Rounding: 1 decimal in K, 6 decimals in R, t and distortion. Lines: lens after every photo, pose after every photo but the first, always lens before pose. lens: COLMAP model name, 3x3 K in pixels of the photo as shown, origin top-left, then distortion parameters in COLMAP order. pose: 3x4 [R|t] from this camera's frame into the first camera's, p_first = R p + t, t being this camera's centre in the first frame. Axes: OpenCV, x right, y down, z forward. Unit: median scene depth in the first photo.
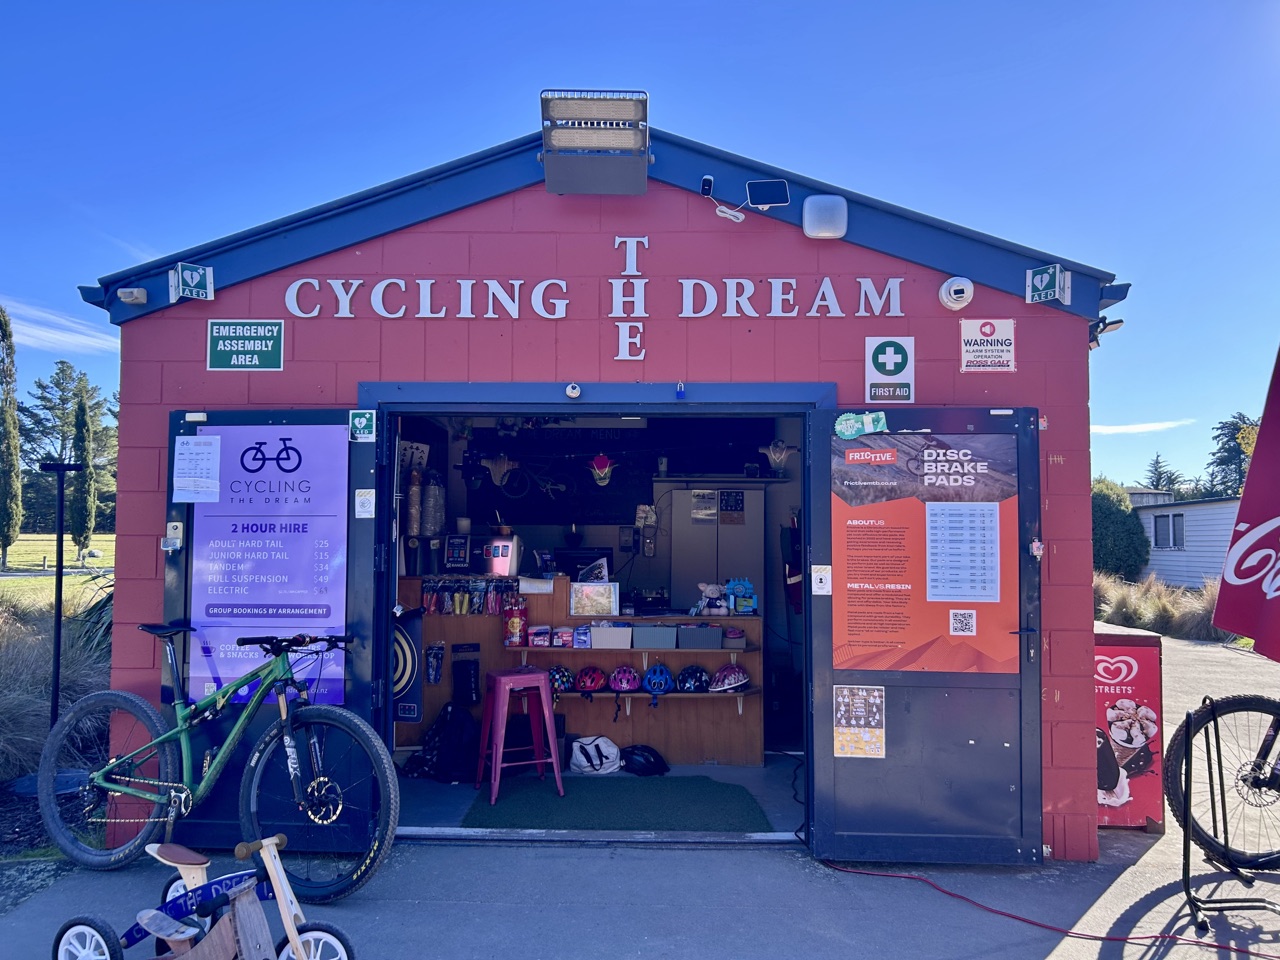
lens RADIAL K [[972.5, 0, 648.7], [0, 972.5, 480.1], [0, 0, 1]] dist [0.045247, -0.033731]
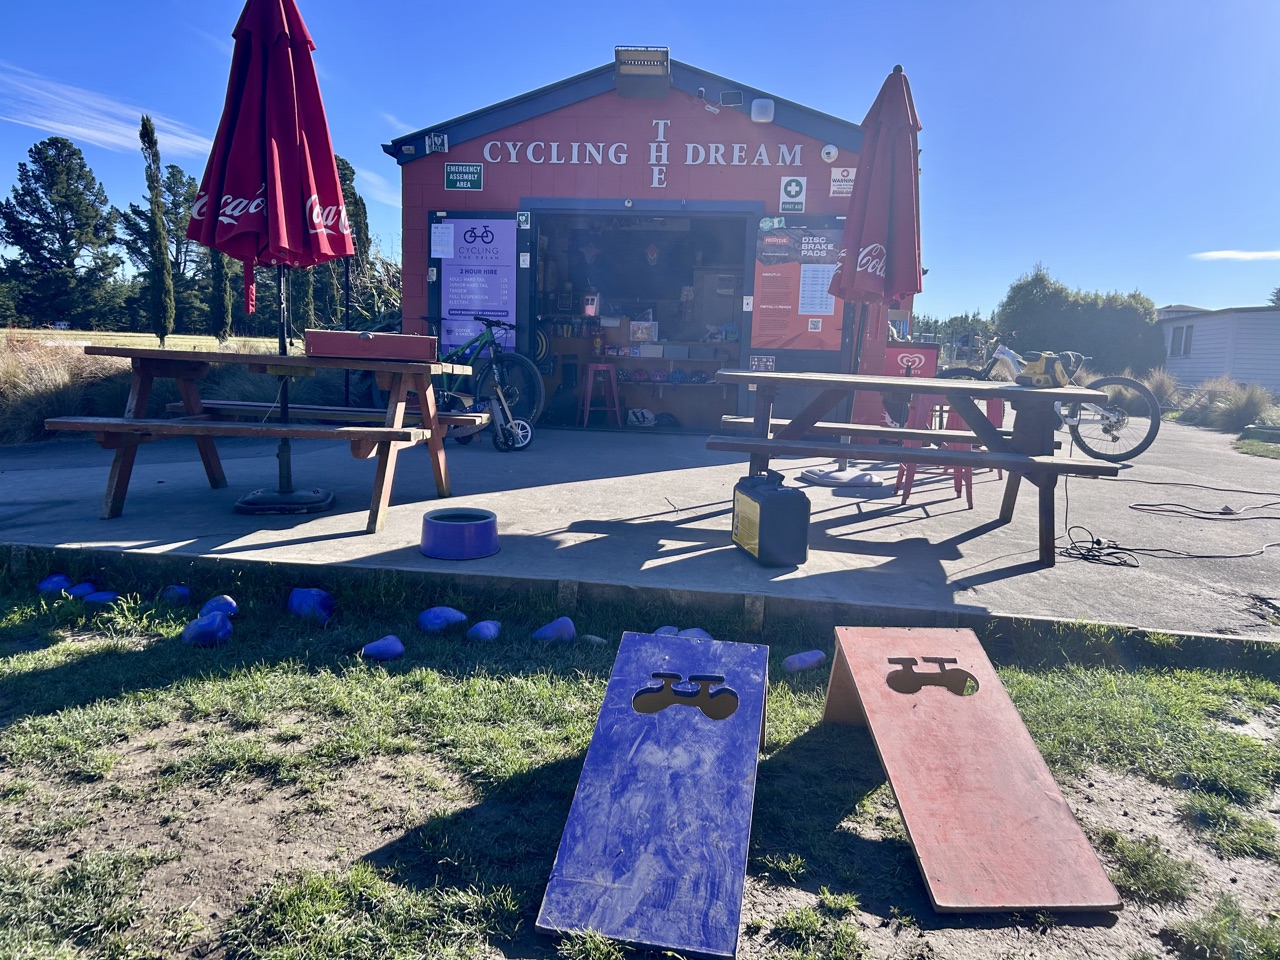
lens RADIAL K [[972.5, 0, 630.9], [0, 972.5, 487.3], [0, 0, 1]] dist [0.045247, -0.033731]
pose [[0.993858, 0.045289, -0.100968, 0.148395], [-0.025346, 0.981325, 0.190681, 0.092101], [0.107718, -0.186951, 0.976446, -1.005712]]
